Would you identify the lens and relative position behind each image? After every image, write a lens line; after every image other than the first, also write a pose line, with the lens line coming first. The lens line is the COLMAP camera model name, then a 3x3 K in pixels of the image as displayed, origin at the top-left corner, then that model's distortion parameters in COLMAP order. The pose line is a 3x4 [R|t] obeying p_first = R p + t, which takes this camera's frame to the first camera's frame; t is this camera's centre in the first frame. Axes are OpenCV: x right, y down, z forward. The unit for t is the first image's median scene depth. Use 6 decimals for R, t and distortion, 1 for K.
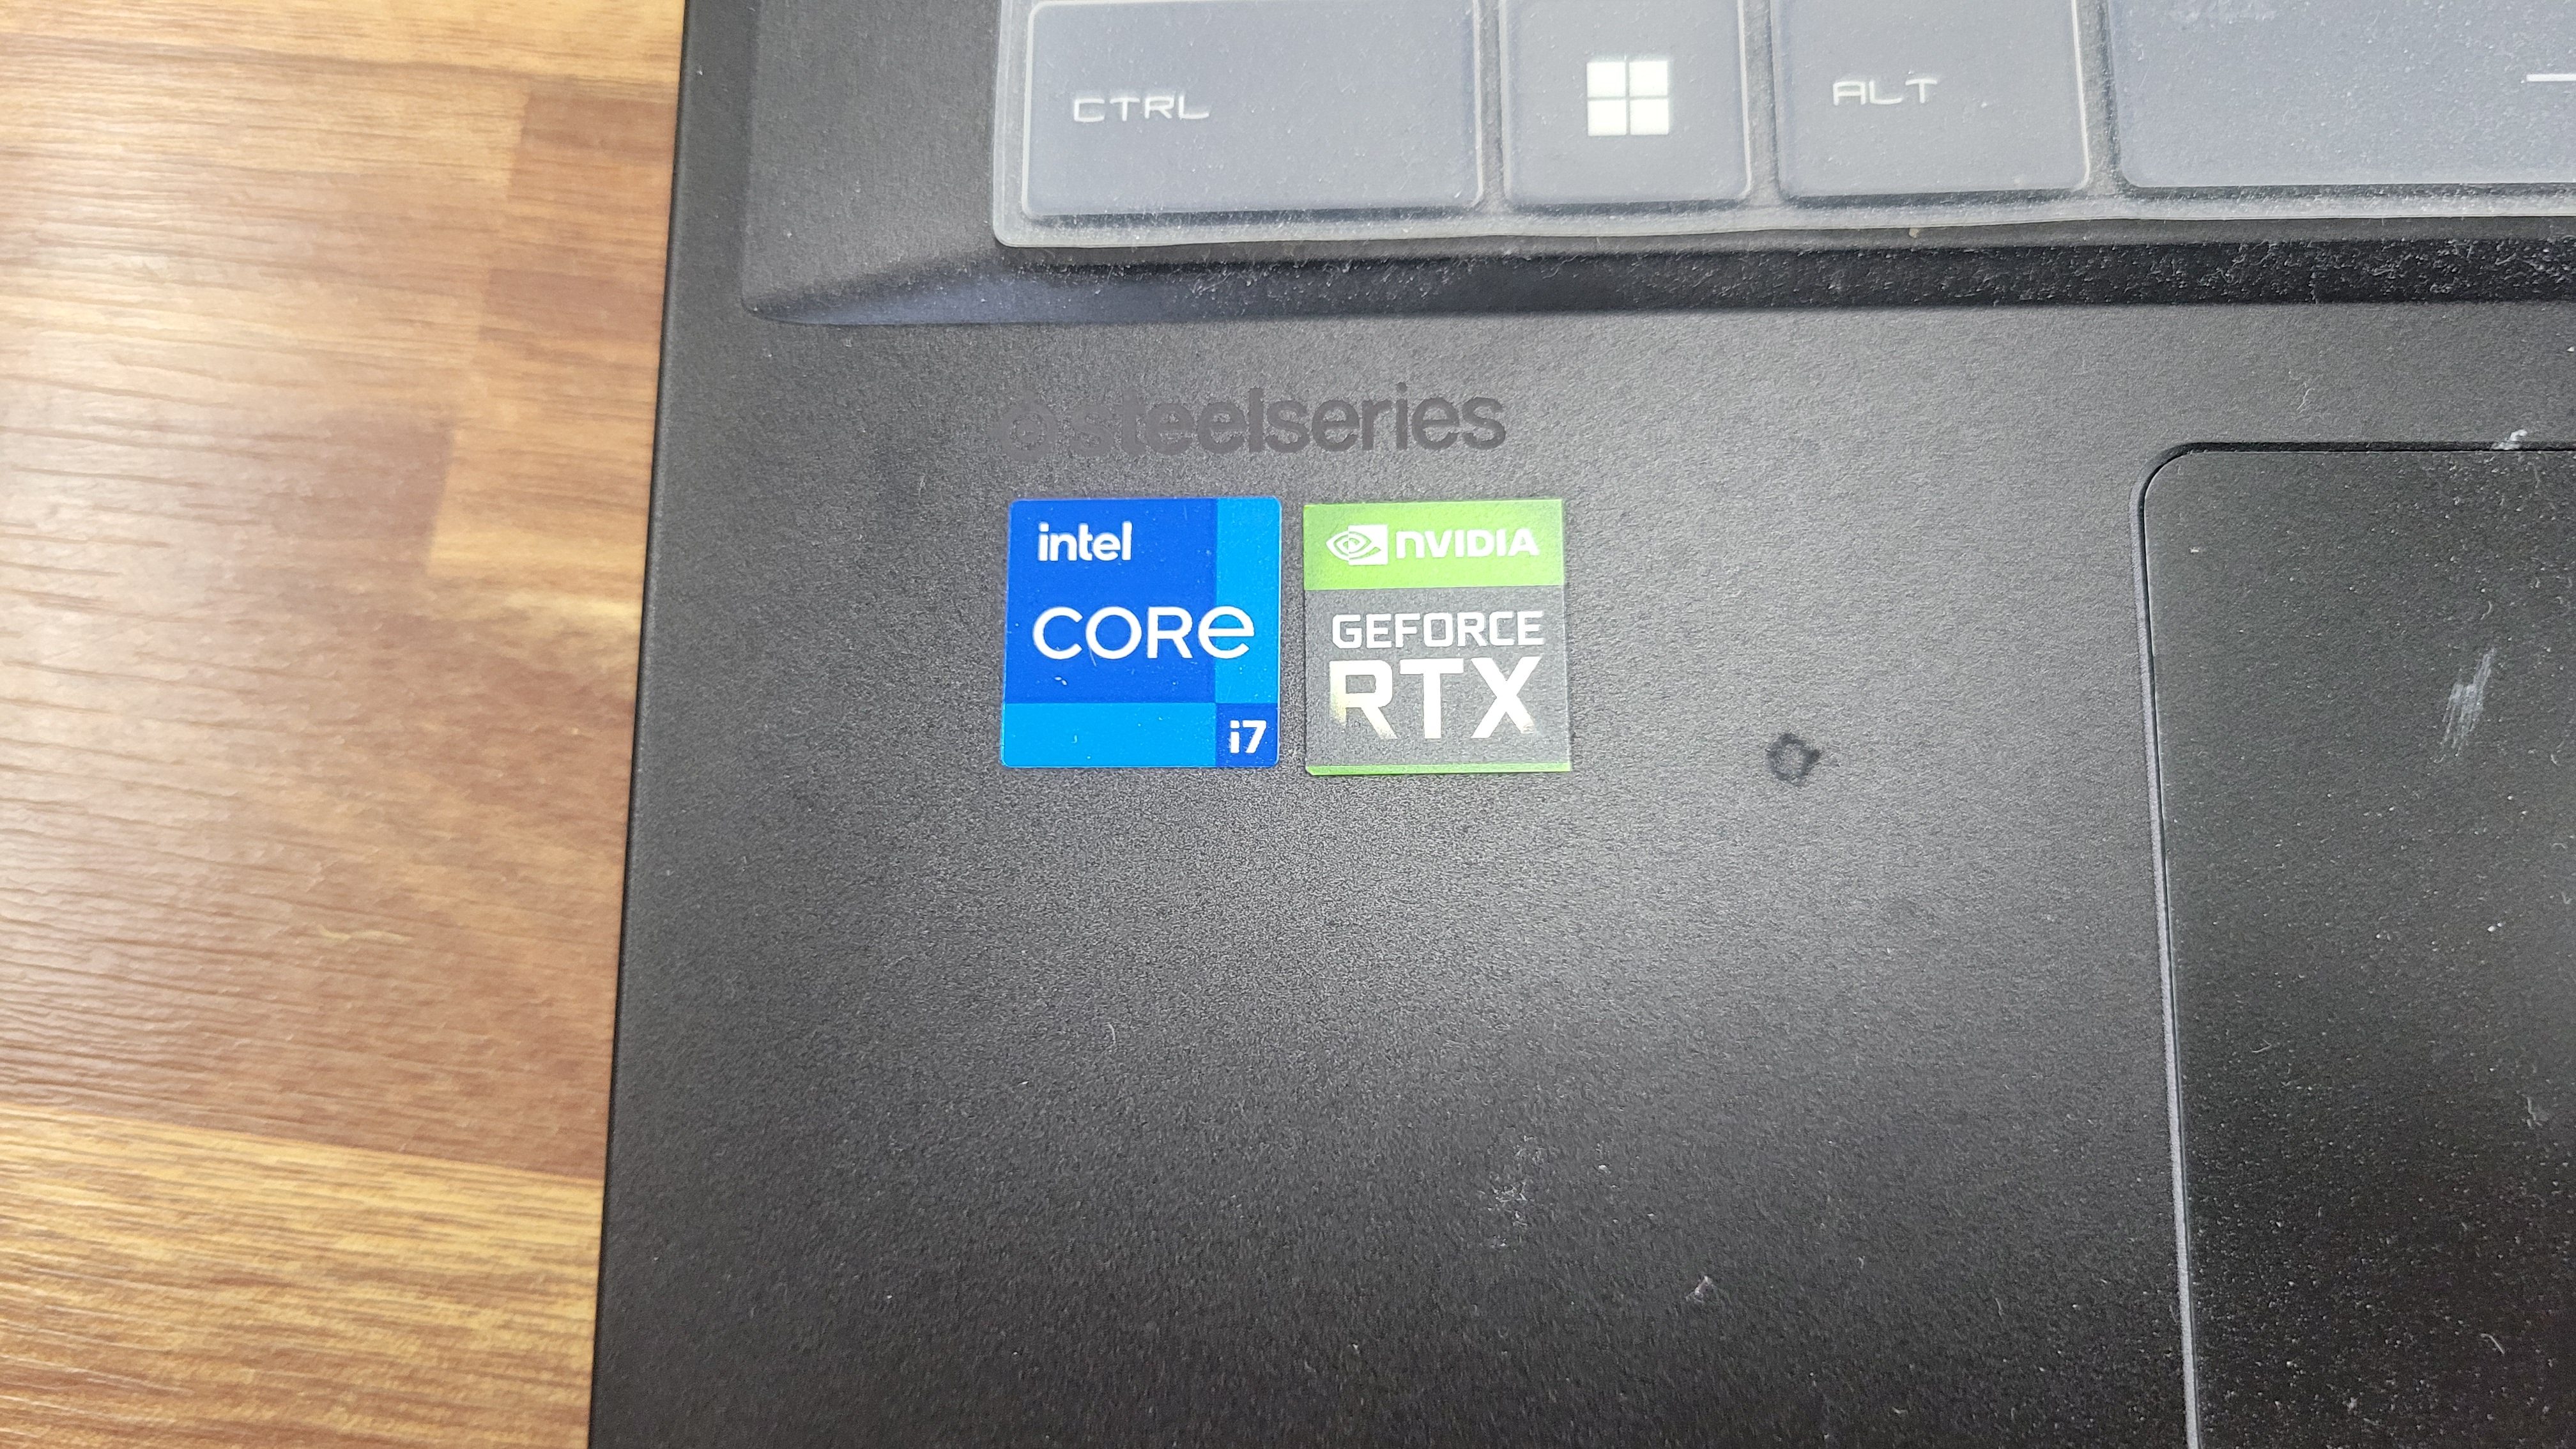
lens RADIAL K [[2061.0, 0, 1163.2], [0, 2061.0, 730.6], [0, 0, 1]] dist [-0.006017, -0.005134]
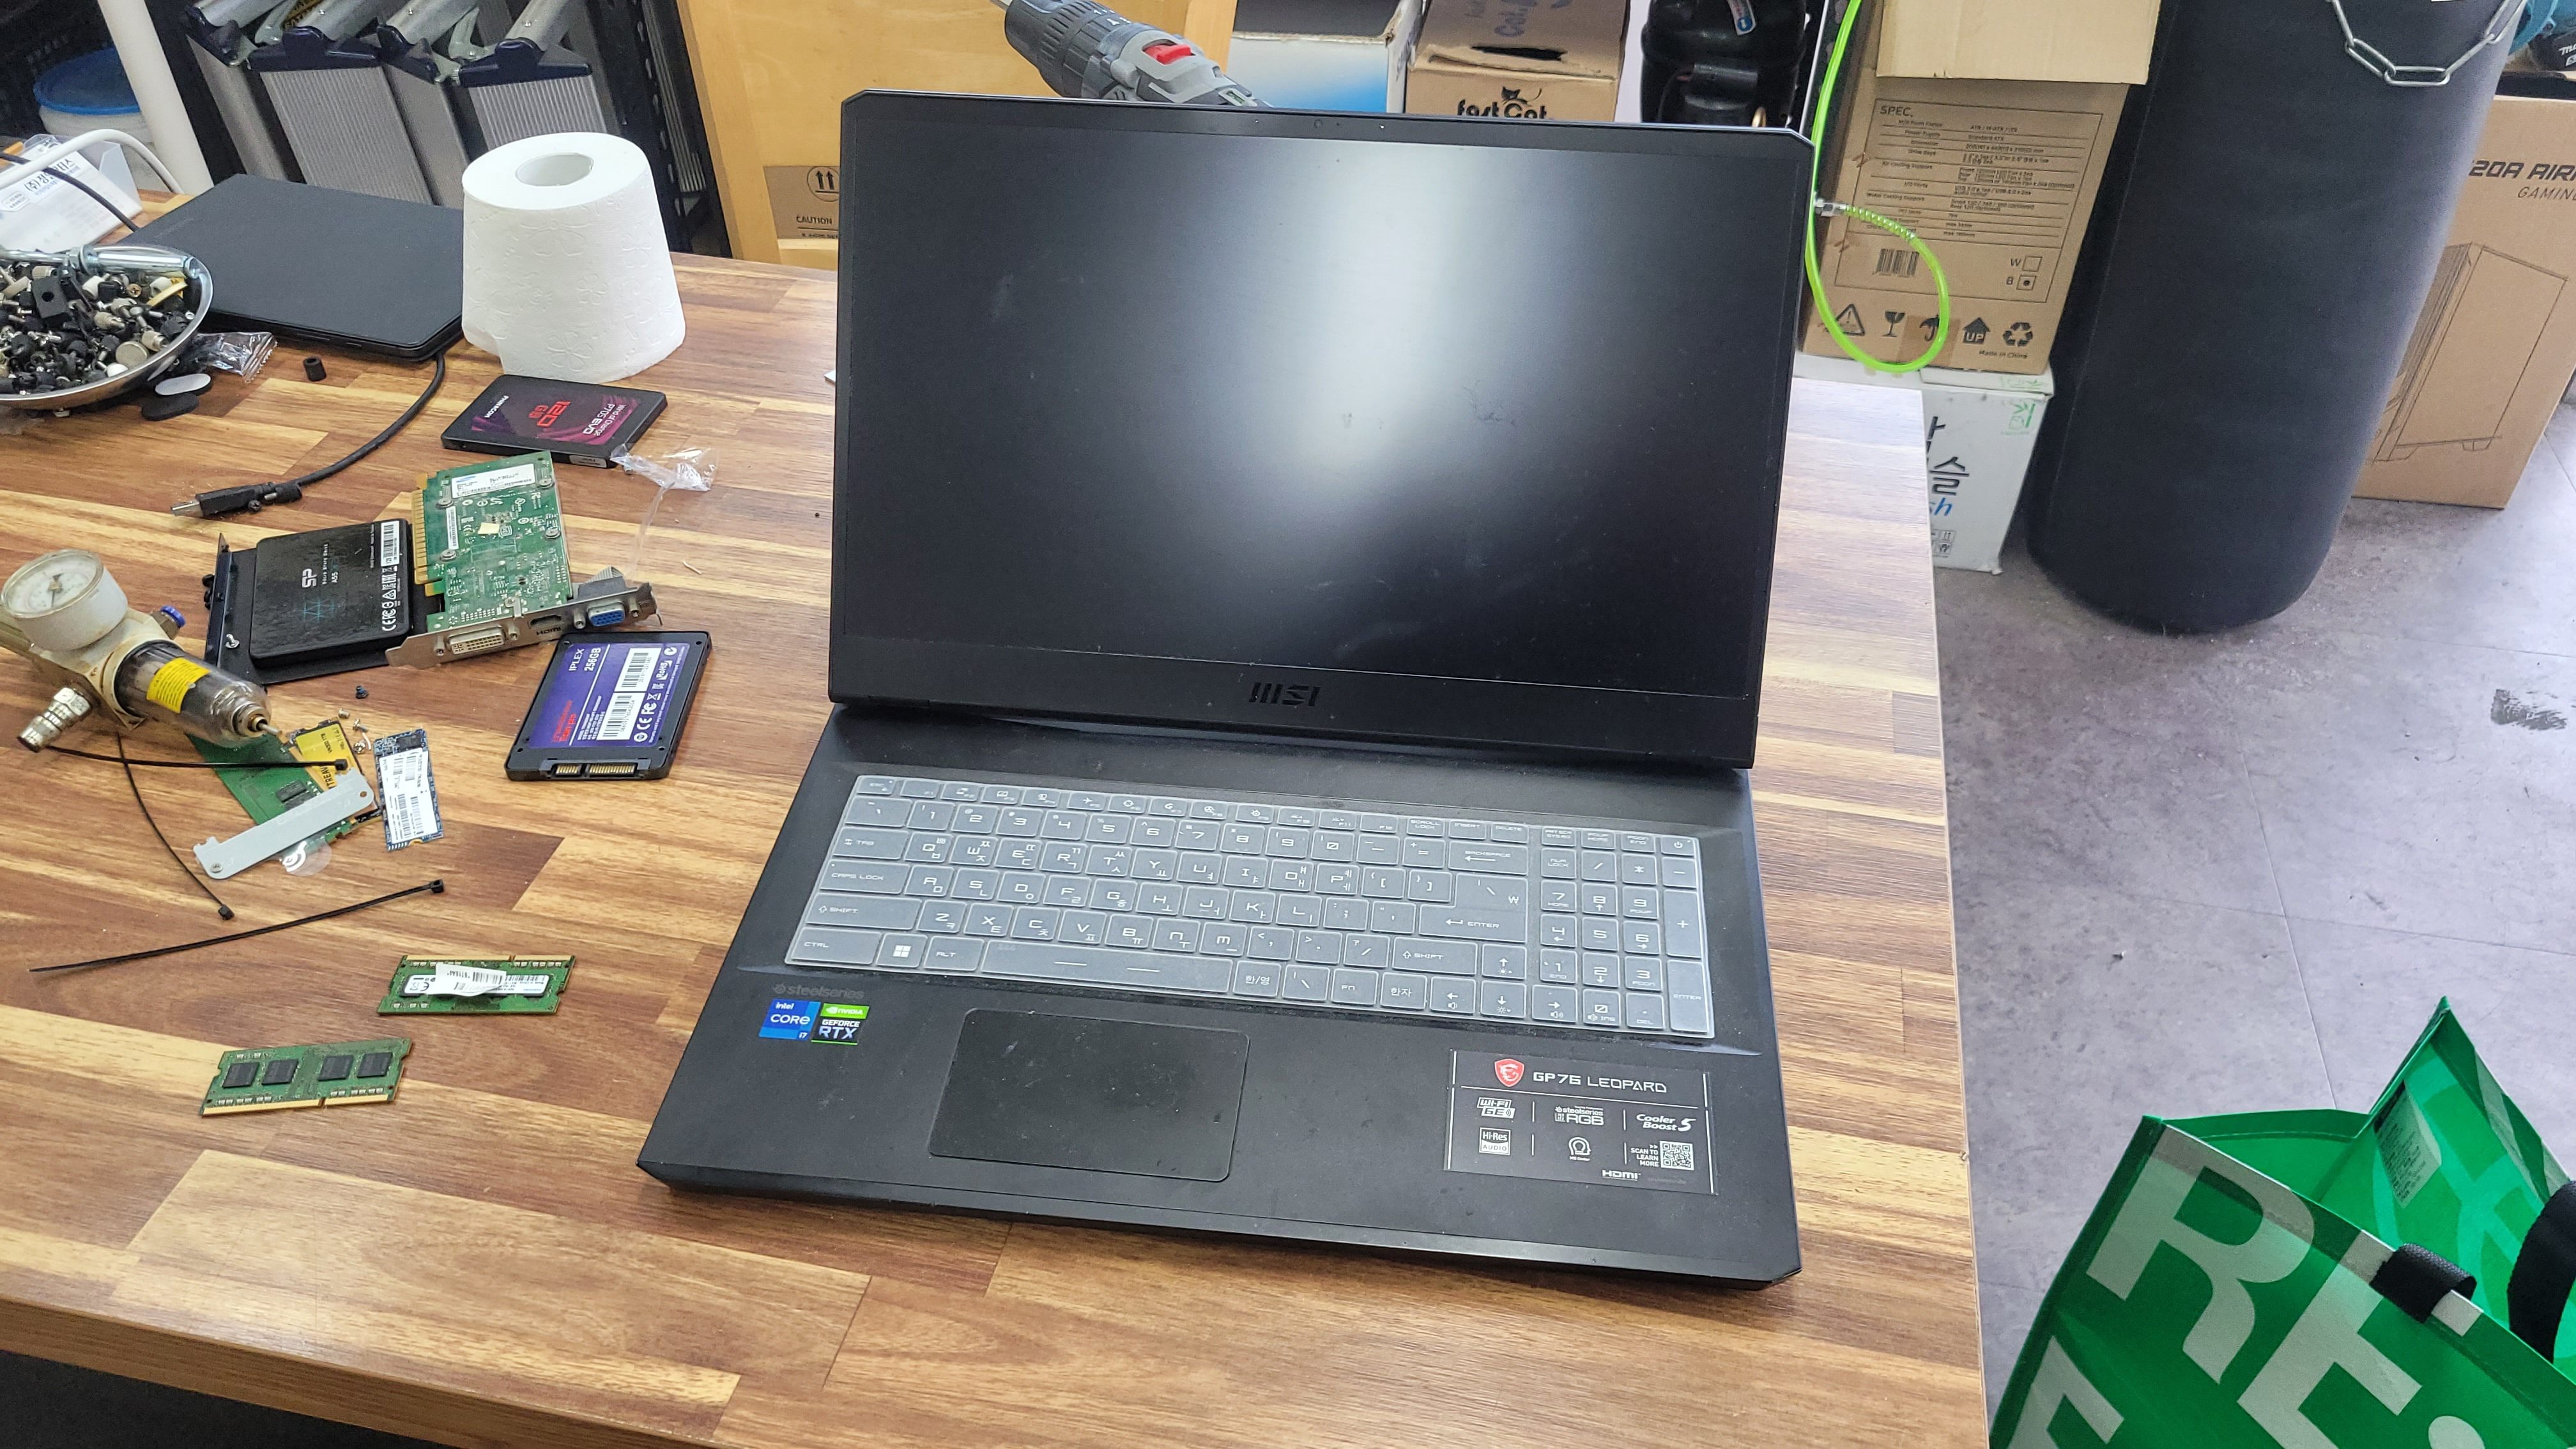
lens RADIAL K [[1994.9, 0, 1288.0], [0, 1994.9, 724.5], [0, 0, 1]] dist [0.051140, -0.035936]
pose [[0.992539, 0.120998, -0.015024, 1.116545], [-0.104729, 0.782946, -0.613211, 2.136447], [-0.062435, 0.610209, 0.789776, -3.283181]]
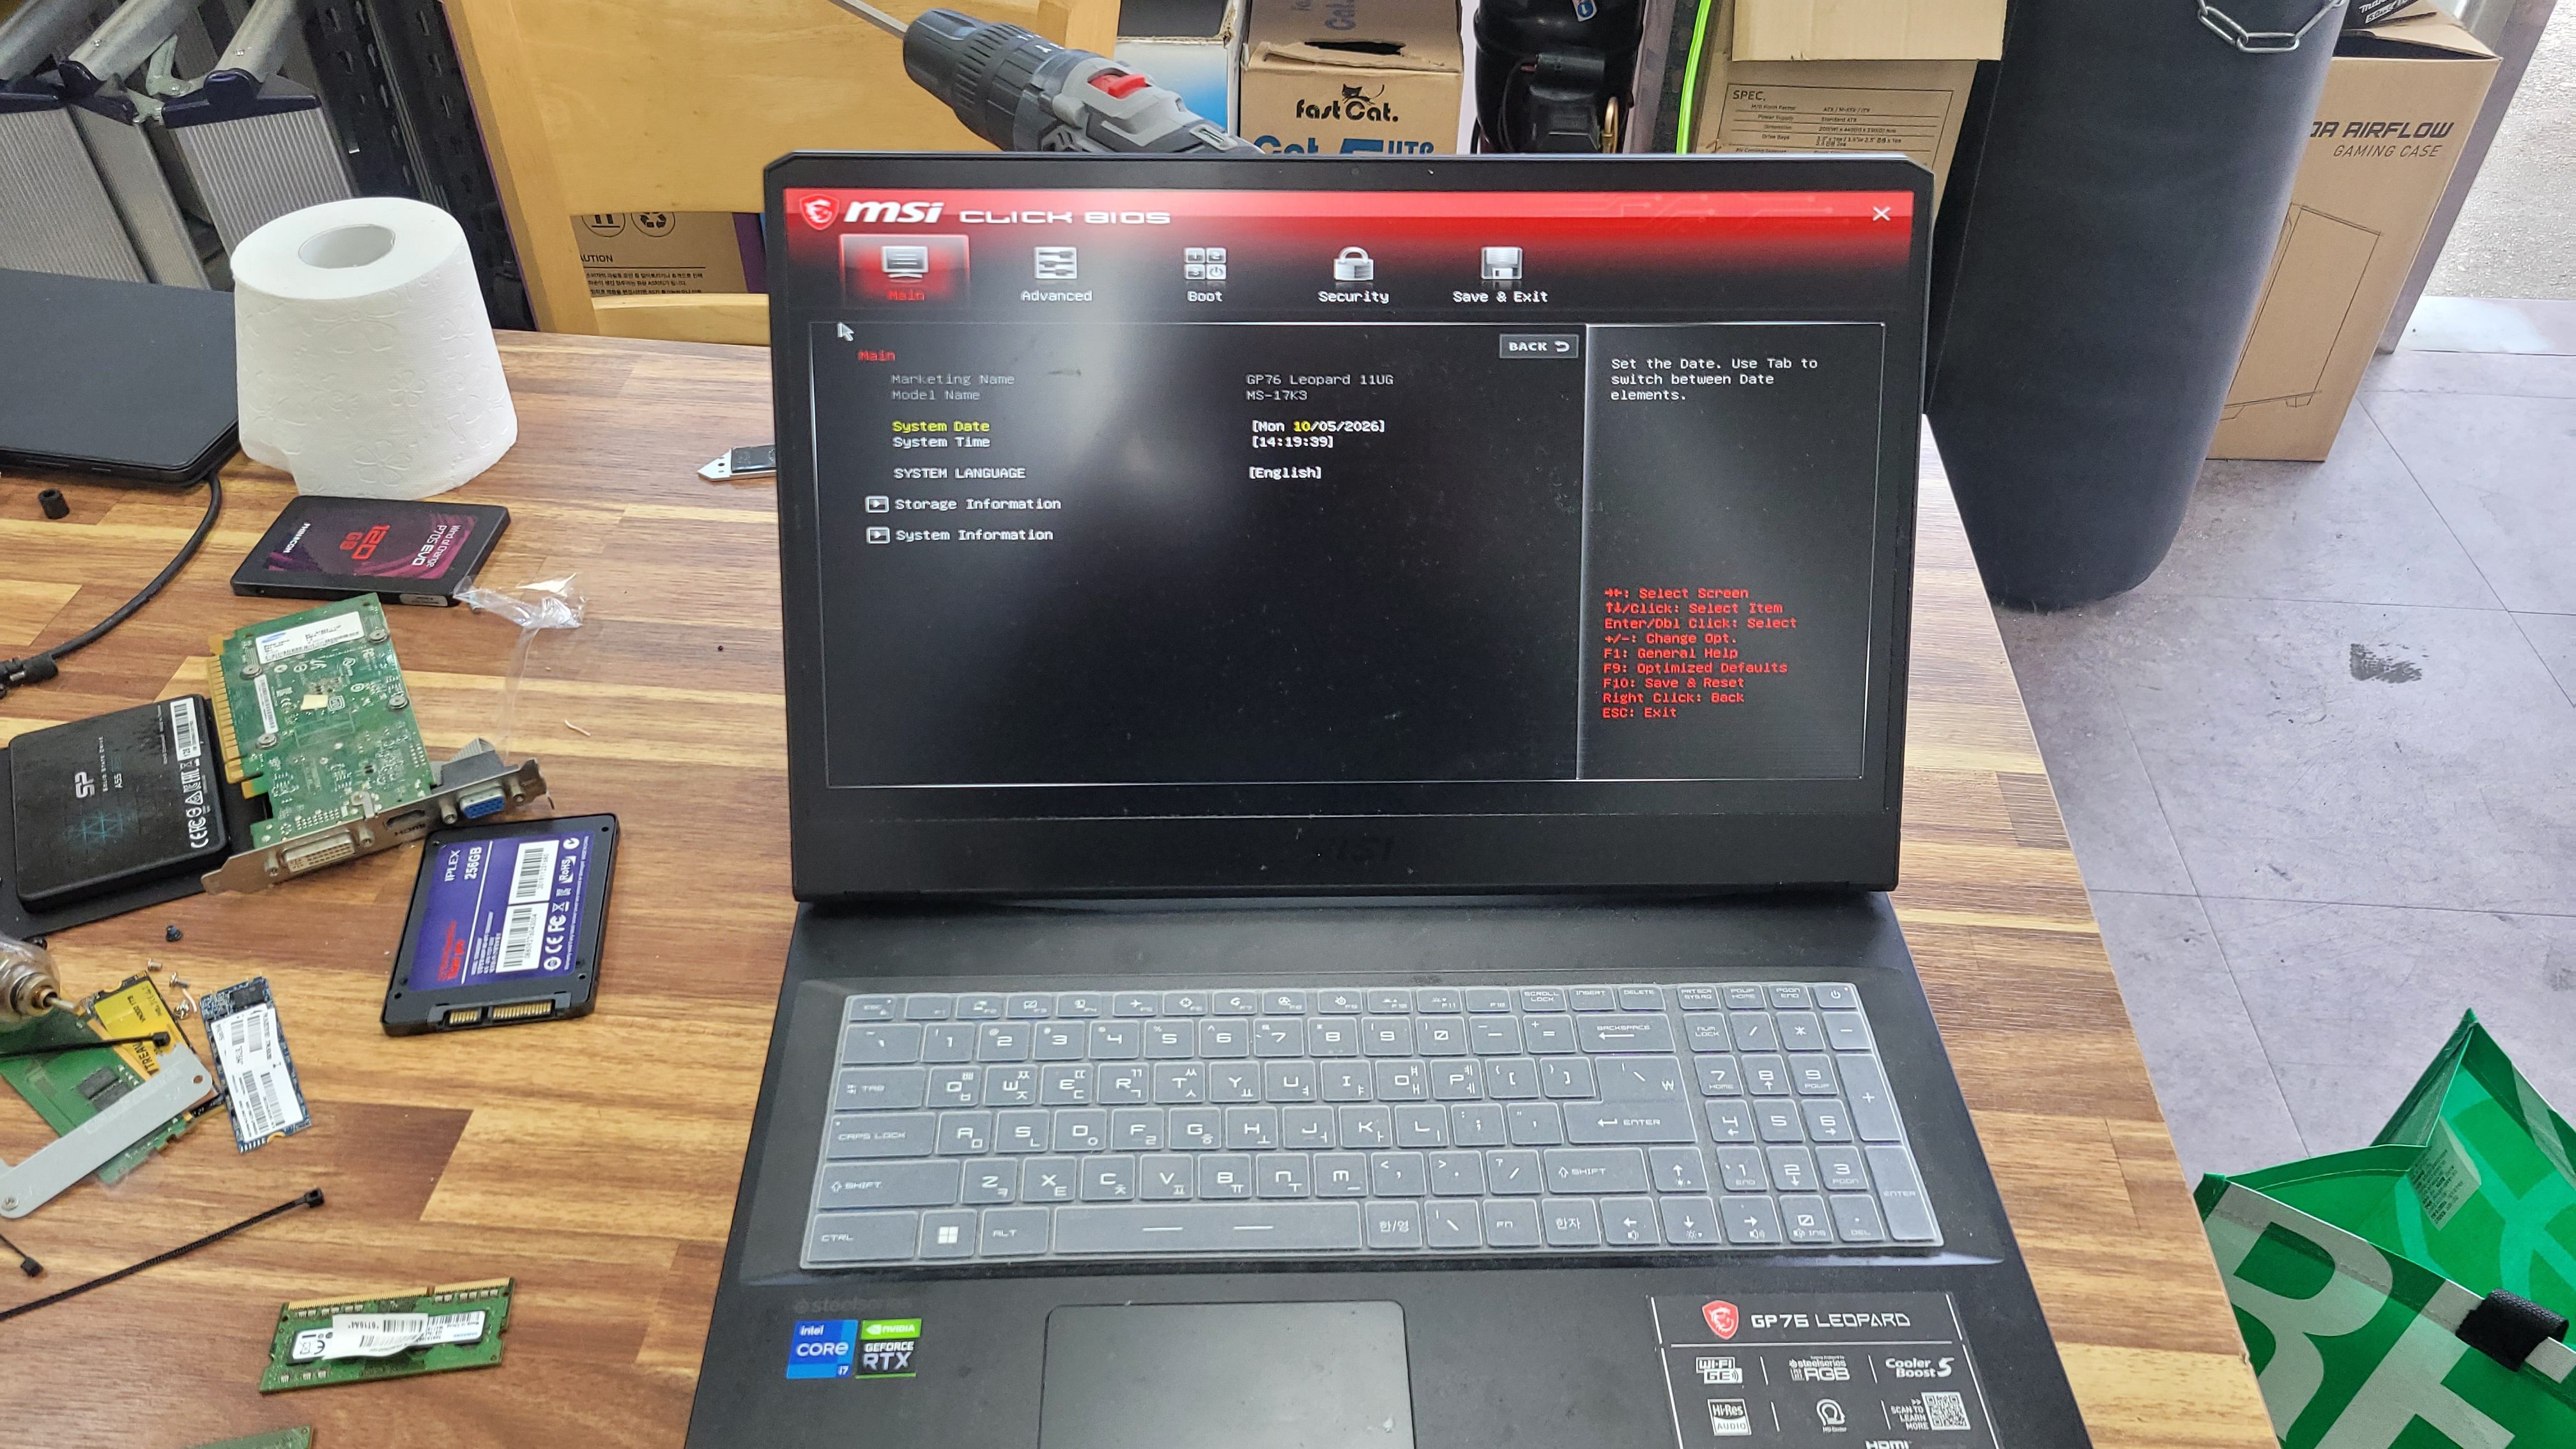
lens RADIAL K [[1979.5, 0, 1297.1], [0, 1979.5, 715.6], [0, 0, 1]] dist [0.060619, -0.052106]
pose [[0.992961, 0.044398, 0.109807, 0.396477], [0.032371, 0.790066, -0.612167, 1.290236], [-0.113934, 0.611412, 0.783067, -2.774515]]
